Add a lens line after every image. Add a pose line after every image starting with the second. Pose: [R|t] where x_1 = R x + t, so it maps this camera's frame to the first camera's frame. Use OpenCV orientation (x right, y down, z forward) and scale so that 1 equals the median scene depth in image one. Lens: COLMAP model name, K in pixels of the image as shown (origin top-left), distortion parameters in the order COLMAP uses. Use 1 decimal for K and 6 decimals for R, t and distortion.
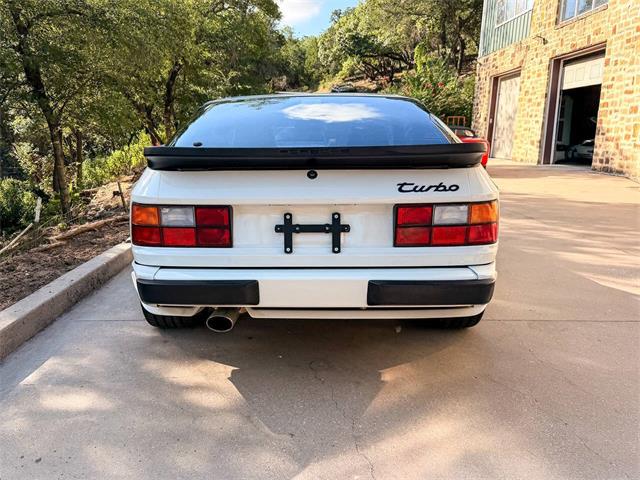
lens RADIAL K [[540.6, 0, 294.5], [0, 540.6, 240.4], [0, 0, 1]] dist [0.011114, 0.005529]
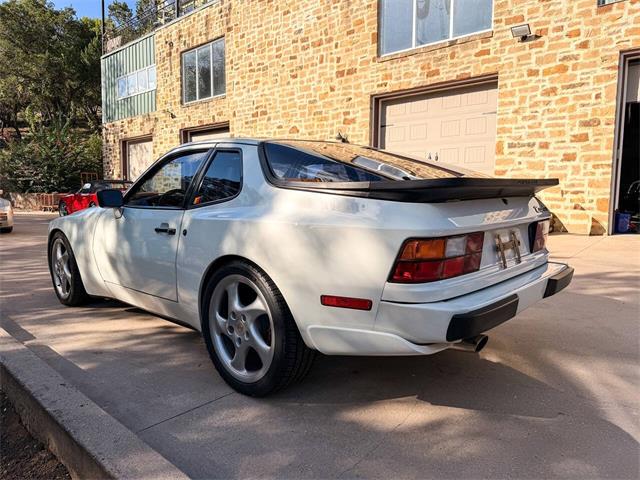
lens RADIAL K [[452.5, 0, 316.3], [0, 452.5, 250.6], [0, 0, 1]] dist [-0.023414, -0.000982]
pose [[0.665736, -0.097189, 0.739831, -0.110559], [0.142685, 0.989767, 0.001627, -0.008238], [-0.732418, 0.104479, 0.672791, 0.071192]]
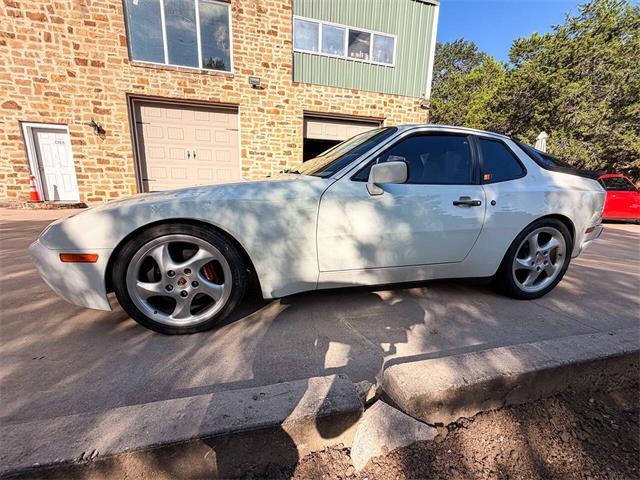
lens RADIAL K [[261.9, 0, 317.2], [0, 261.9, 246.2], [0, 0, 1]] dist [-0.000430, 0.000479]
pose [[-0.255706, -0.222516, 0.940798, -0.115735], [0.153487, 0.951464, 0.266755, -0.034517], [-0.954493, 0.212611, -0.209141, 0.240917]]
